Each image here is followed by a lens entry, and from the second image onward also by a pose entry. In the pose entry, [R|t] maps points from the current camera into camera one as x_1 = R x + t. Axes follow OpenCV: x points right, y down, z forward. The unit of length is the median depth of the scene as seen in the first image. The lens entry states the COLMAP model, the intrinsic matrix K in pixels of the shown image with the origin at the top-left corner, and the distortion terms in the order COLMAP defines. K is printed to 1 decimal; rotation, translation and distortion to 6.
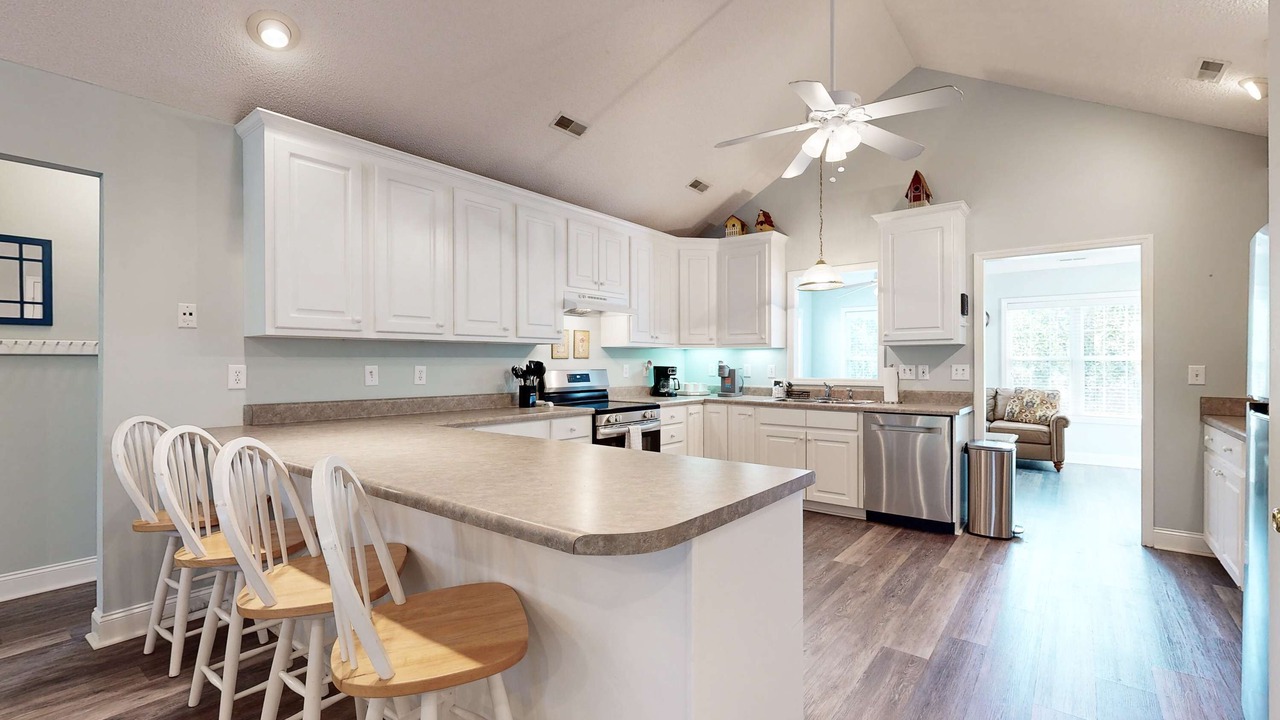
lens RADIAL K [[561.5, 0, 638.2], [0, 561.5, 360.6], [0, 0, 1]] dist [-0.001074, 0.000772]
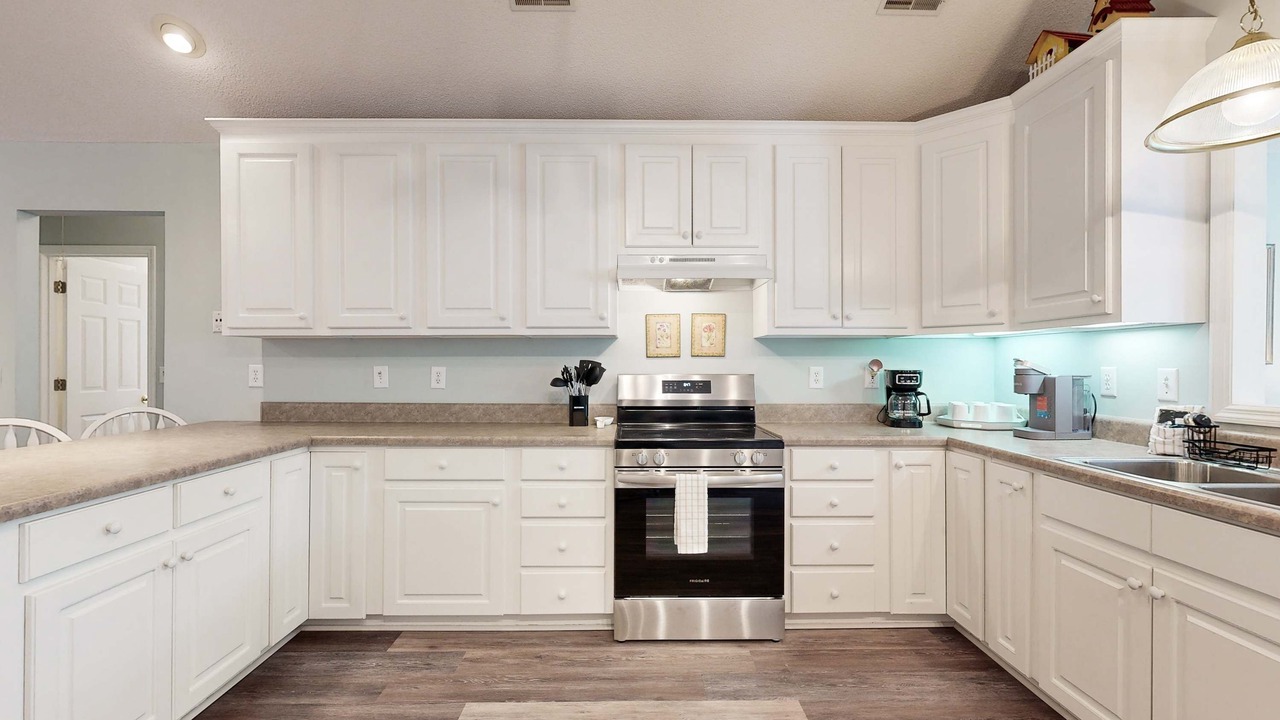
lens RADIAL K [[561.5, 0, 639.3], [0, 561.5, 361.6], [0, 0, 1]] dist [-0.001074, 0.000772]
pose [[0.627334, -0.005909, -0.778728, 0.355814], [0.001484, 0.999978, -0.006392, 0.005796], [0.778749, 0.002854, 0.627329, 0.539494]]
